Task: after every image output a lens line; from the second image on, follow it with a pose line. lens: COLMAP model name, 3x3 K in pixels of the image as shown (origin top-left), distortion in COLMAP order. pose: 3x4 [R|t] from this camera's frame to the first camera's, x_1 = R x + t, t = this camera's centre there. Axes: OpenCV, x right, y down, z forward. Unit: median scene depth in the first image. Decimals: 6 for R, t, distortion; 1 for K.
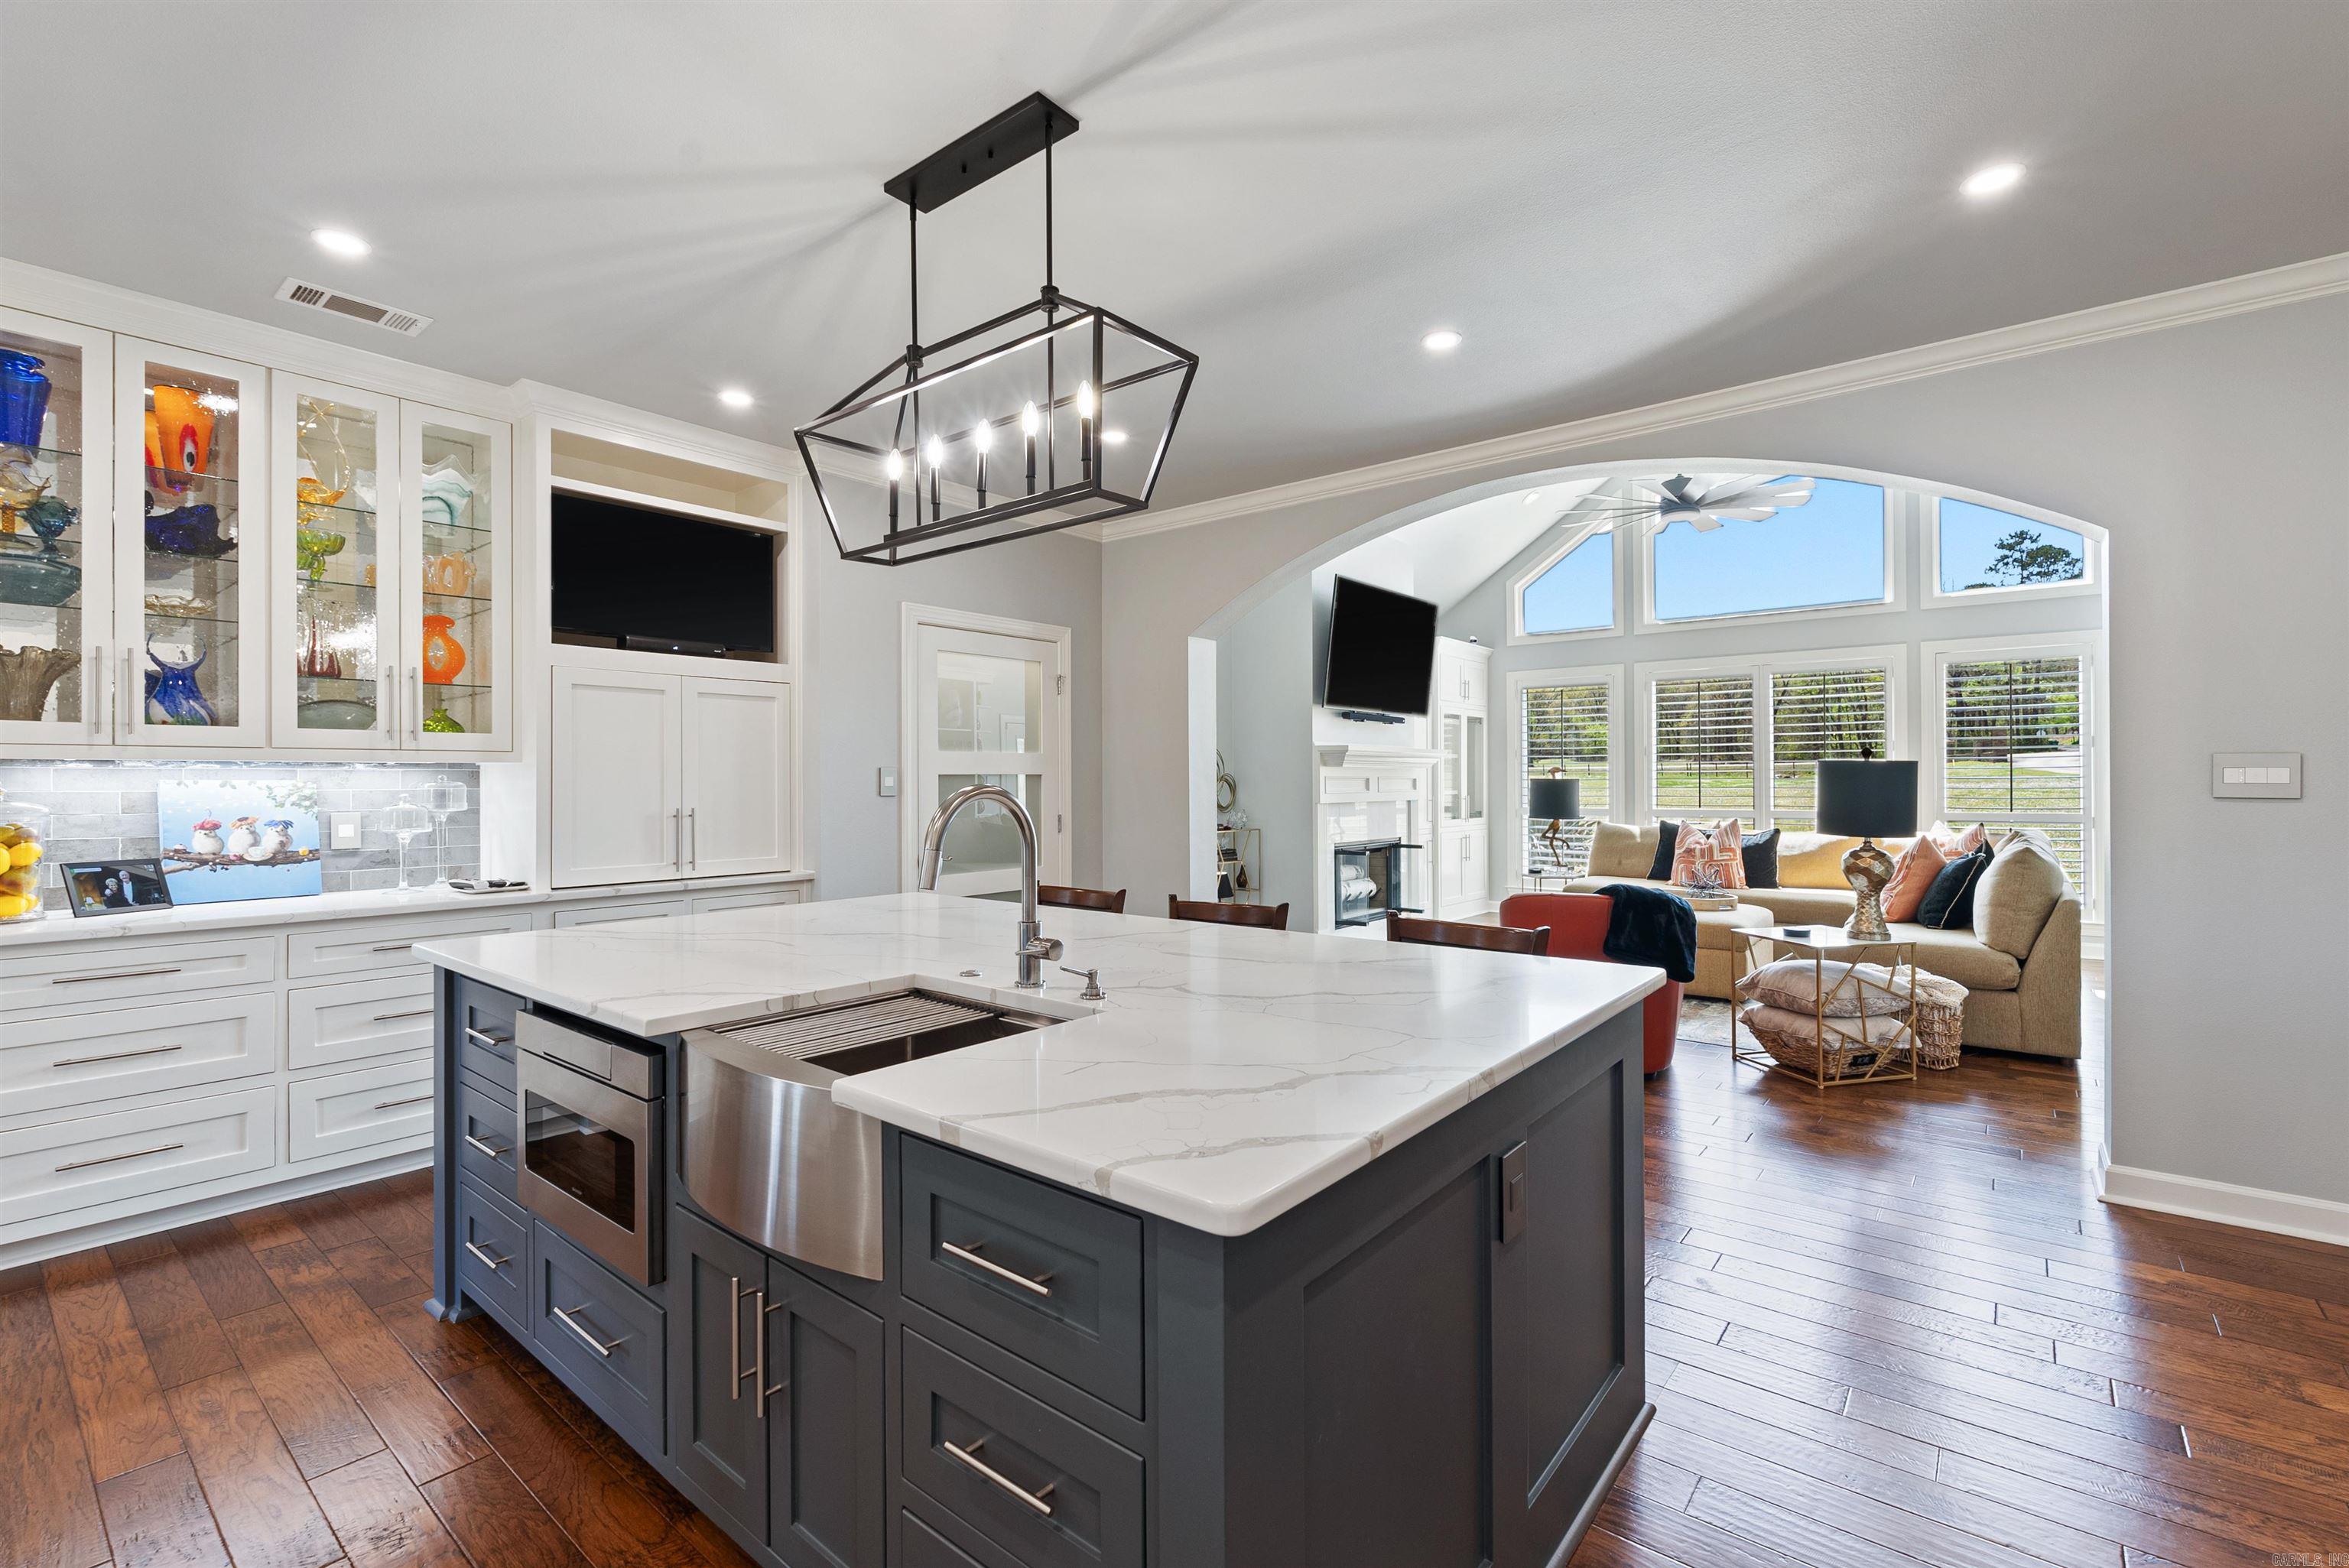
lens RADIAL K [[1036.5, 0, 1174.4], [0, 1036.5, 776.6], [0, 0, 1]] dist [-0.004200, 0.000986]
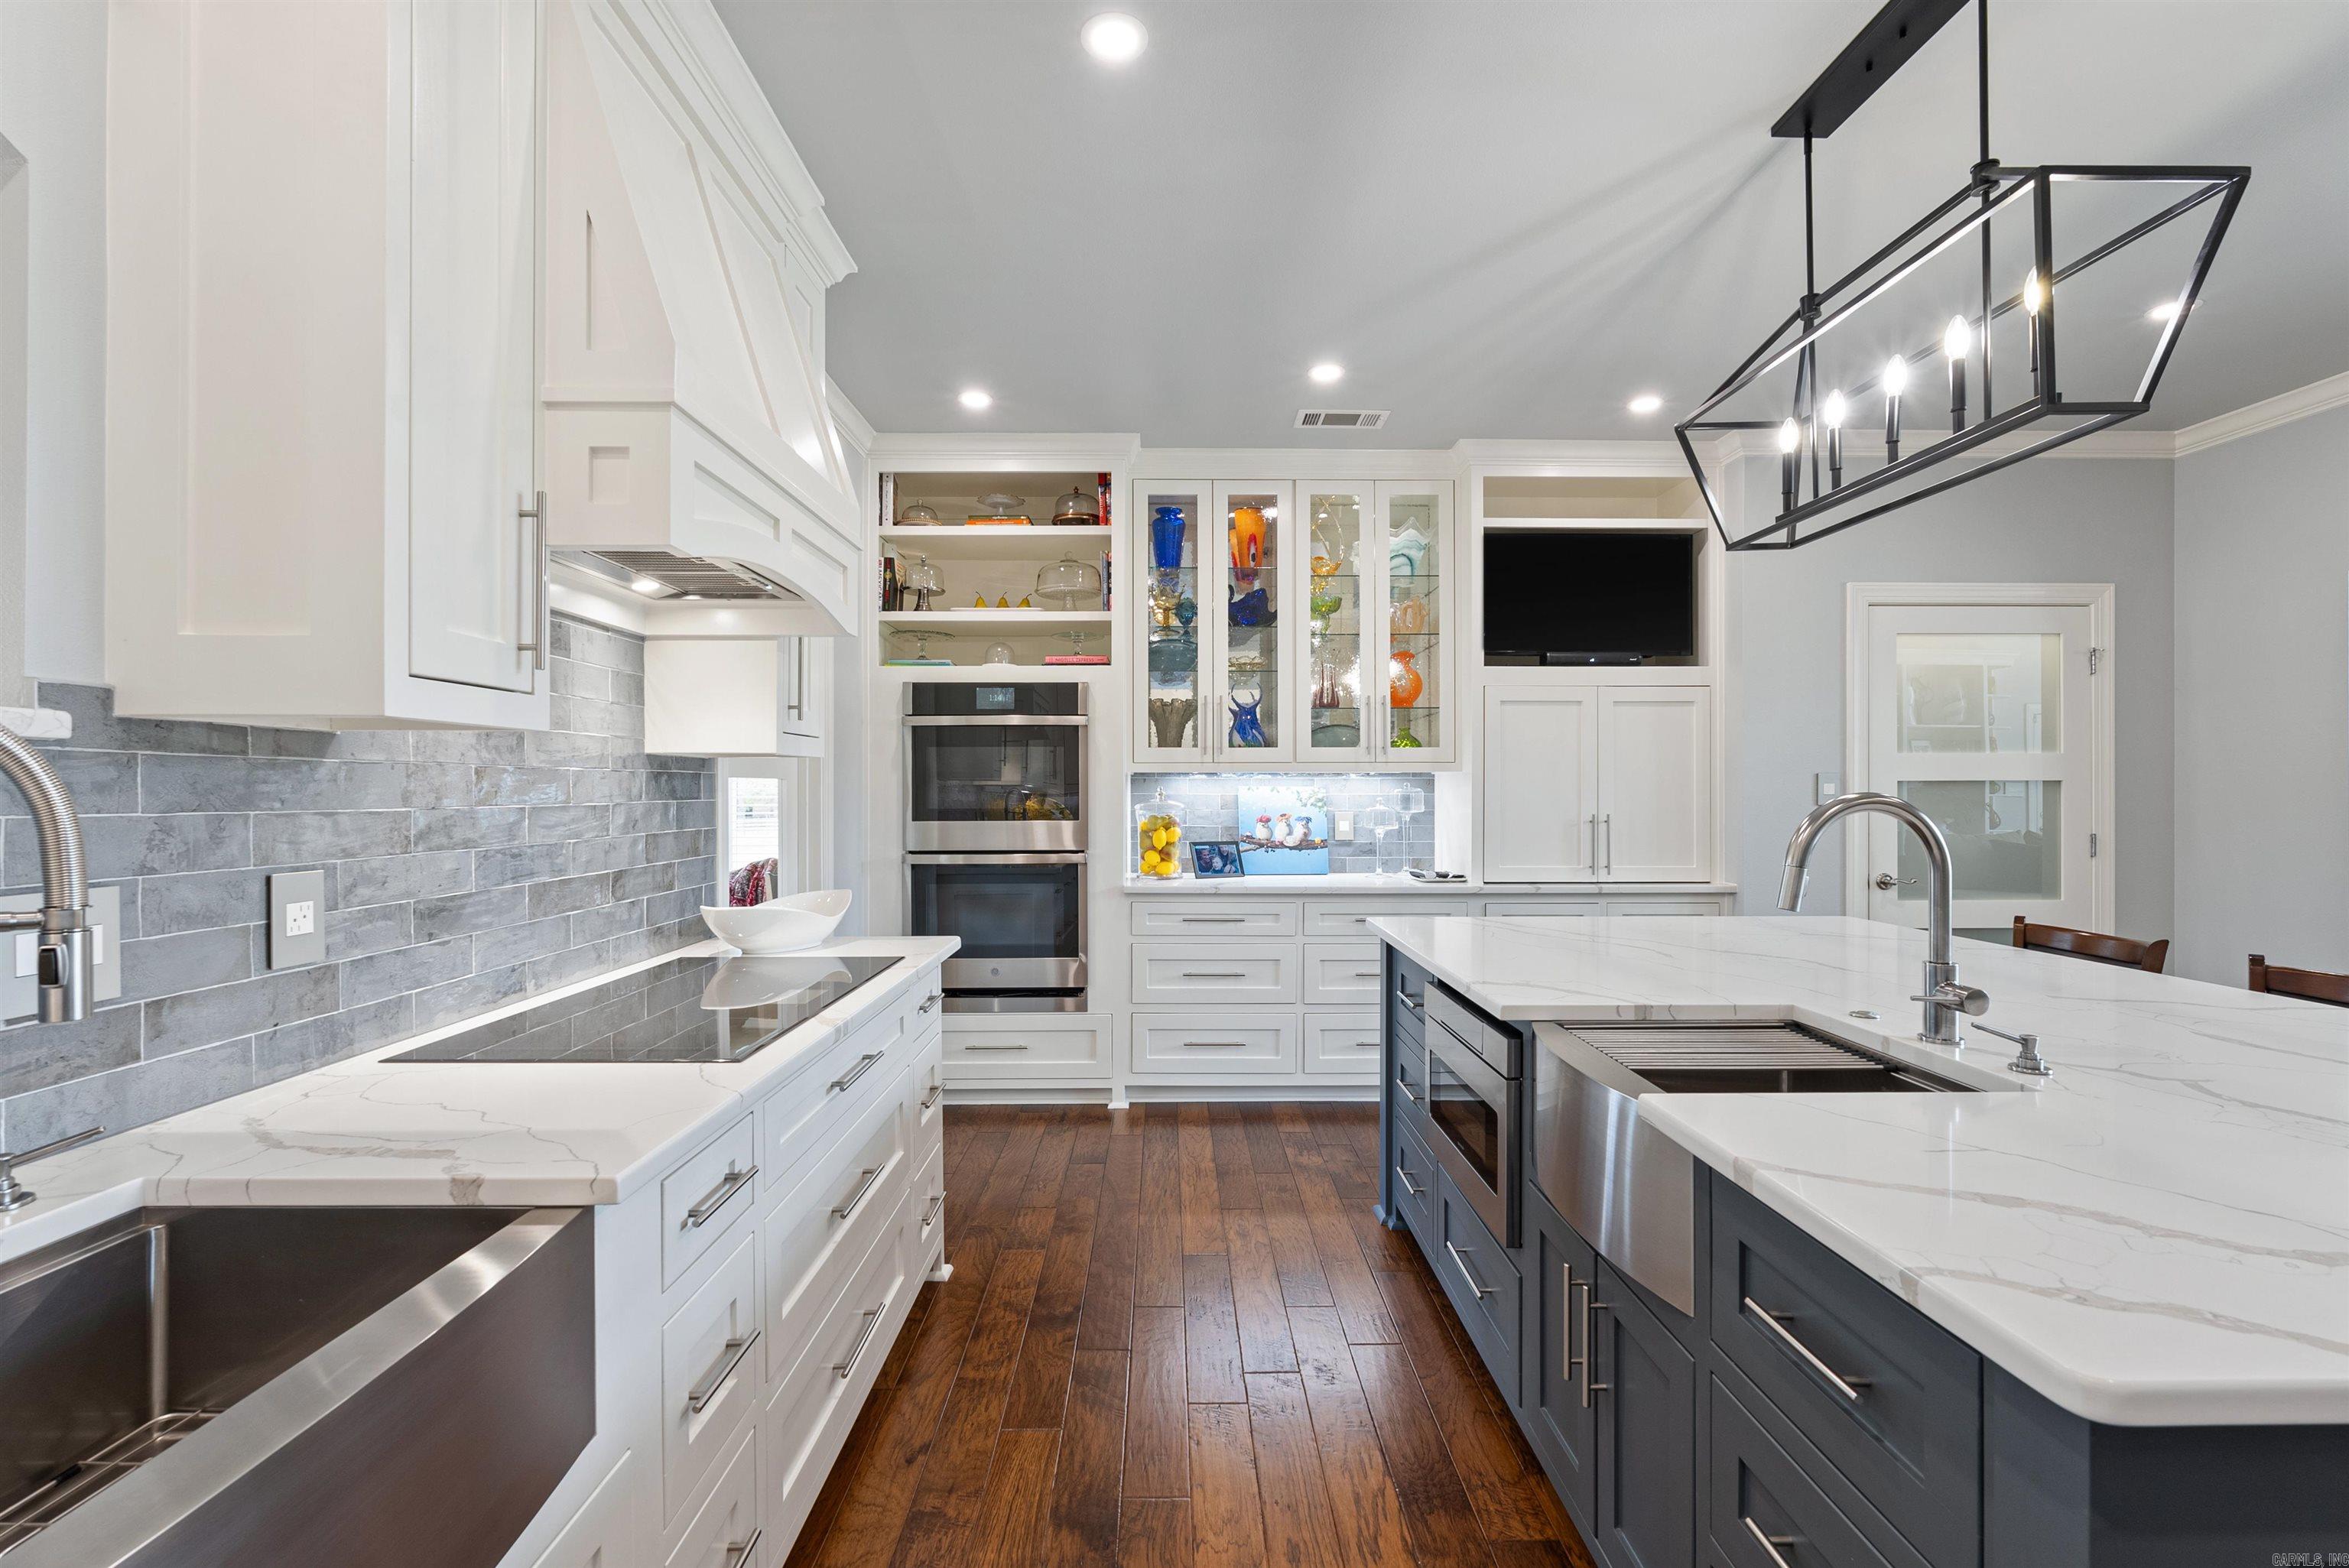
lens RADIAL K [[1036.5, 0, 1179.0], [0, 1036.5, 789.4], [0, 0, 1]] dist [-0.004200, 0.000986]
pose [[0.644760, 0.003680, -0.764376, 0.063930], [0.000680, 0.999985, 0.005388, -0.000260], [0.764385, -0.003994, 0.644748, 0.016274]]
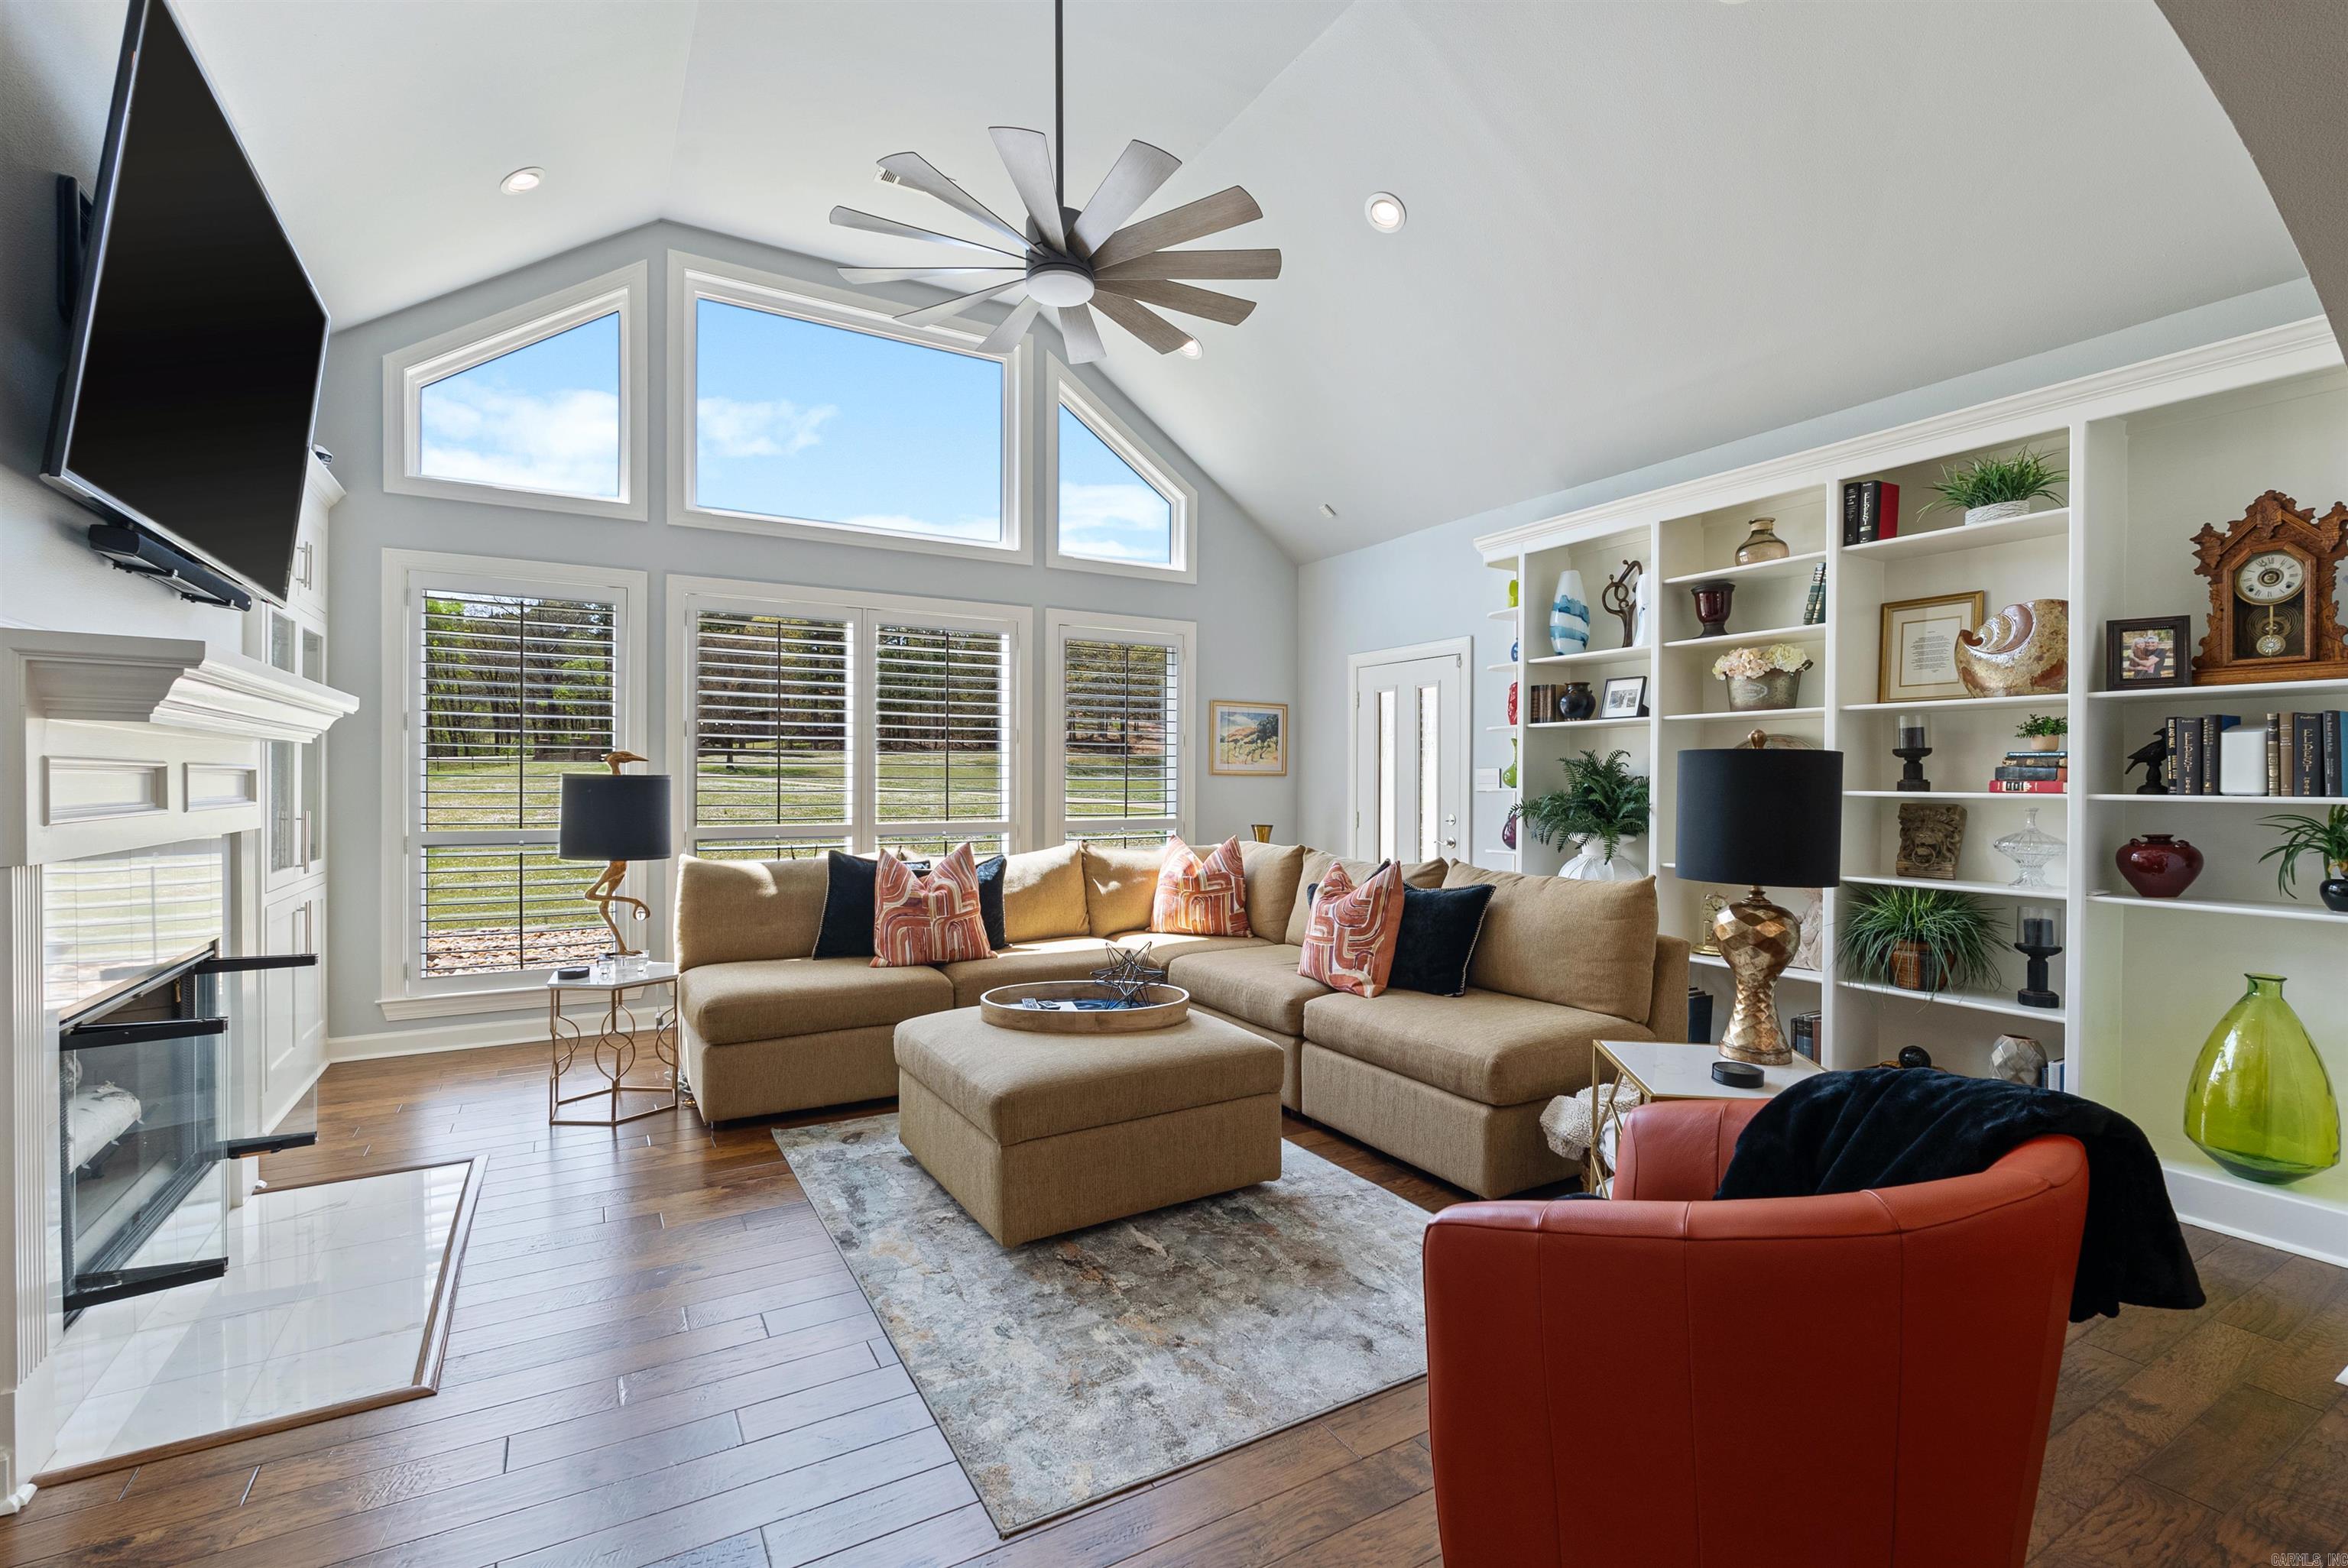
lens RADIAL K [[1036.0, 0, 1176.1], [0, 1036.0, 784.8], [0, 0, 1]] dist [-0.004200, 0.000986]
pose [[0.344919, -0.000170, 0.938632, 0.021371], [-0.010148, 0.999941, 0.003911, 0.006556], [-0.938577, -0.010874, 0.344897, 1.667186]]
